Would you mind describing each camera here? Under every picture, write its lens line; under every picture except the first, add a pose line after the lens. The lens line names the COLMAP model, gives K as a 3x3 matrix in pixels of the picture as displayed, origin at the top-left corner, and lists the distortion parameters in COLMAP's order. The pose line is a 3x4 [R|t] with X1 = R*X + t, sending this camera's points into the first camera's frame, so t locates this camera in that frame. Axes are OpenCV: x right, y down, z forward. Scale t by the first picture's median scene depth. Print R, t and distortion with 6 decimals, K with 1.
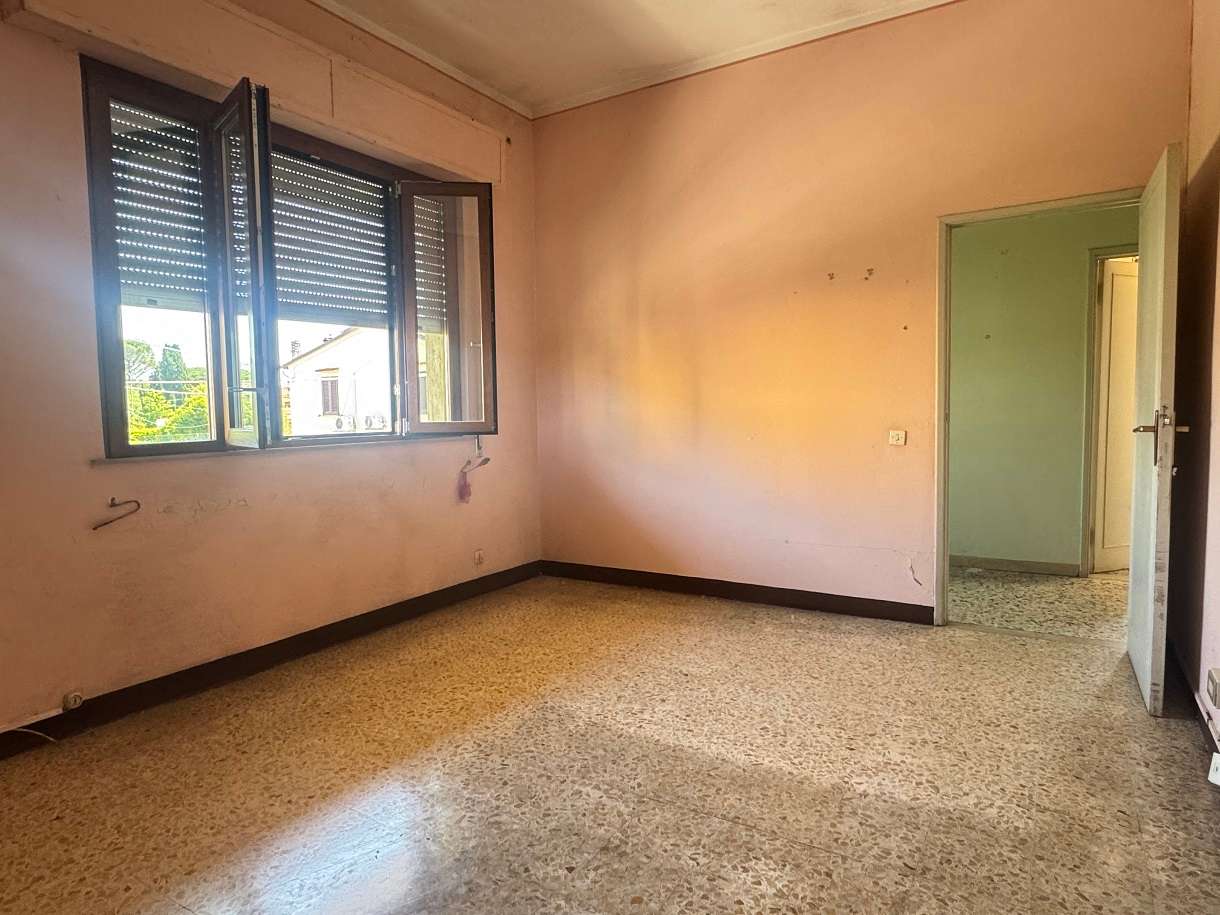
lens RADIAL K [[740.5, 0, 610.0], [0, 740.5, 457.5], [0, 0, 1]] dist [0.003843, 0.000719]
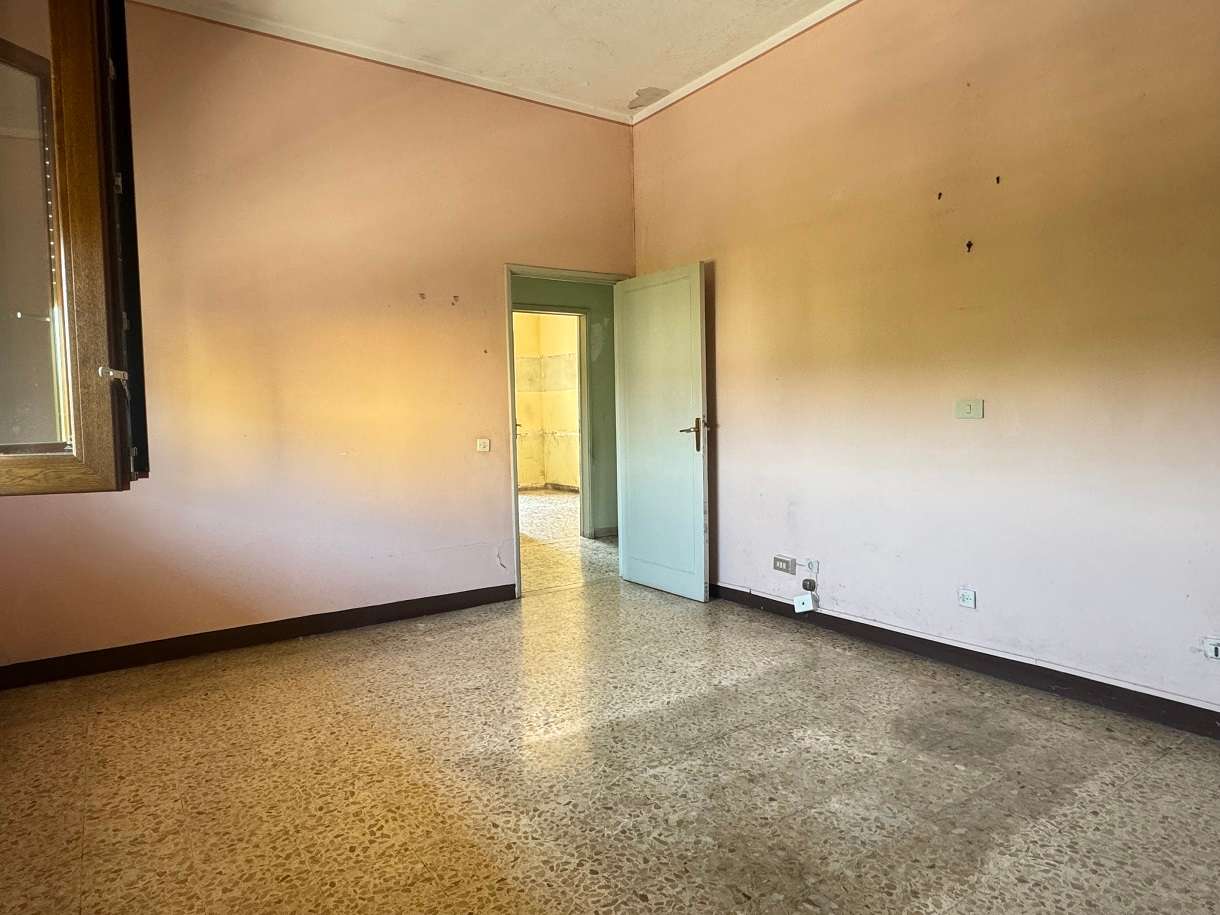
lens RADIAL K [[740.5, 0, 610.0], [0, 740.5, 457.5], [0, 0, 1]] dist [0.003843, 0.000719]
pose [[0.394967, -0.042168, 0.917727, -0.760528], [0.072053, 0.997291, 0.014813, -0.013570], [-0.915865, 0.060275, 0.396935, 0.461993]]
